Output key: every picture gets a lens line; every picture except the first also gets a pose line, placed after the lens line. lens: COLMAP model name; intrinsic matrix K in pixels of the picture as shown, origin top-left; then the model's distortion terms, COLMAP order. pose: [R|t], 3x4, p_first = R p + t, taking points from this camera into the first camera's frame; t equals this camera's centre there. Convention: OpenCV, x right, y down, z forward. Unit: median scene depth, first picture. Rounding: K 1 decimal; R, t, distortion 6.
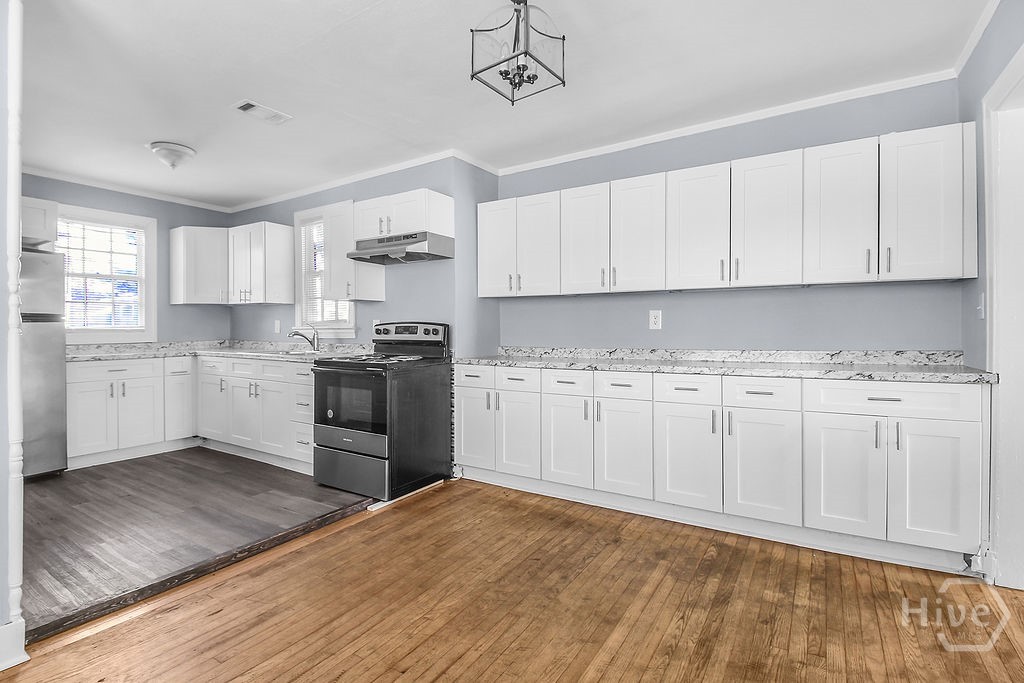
lens RADIAL K [[505.6, 0, 514.4], [0, 505.6, 323.5], [0, 0, 1]] dist [-0.003202, -0.012200]
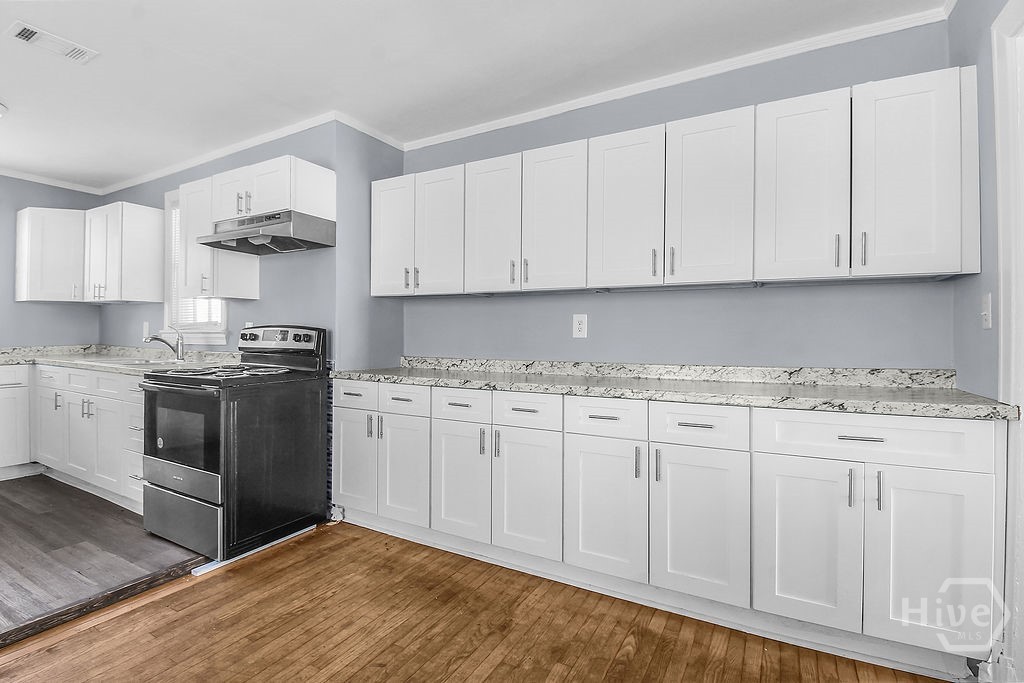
lens RADIAL K [[505.6, 0, 514.4], [0, 505.6, 323.5], [0, 0, 1]] dist [-0.003202, -0.012200]
pose [[0.998033, 0.011429, 0.061639, 0.138246], [-0.010650, 0.999860, -0.012941, 0.000432], [-0.061779, 0.012259, 0.998015, 0.220137]]
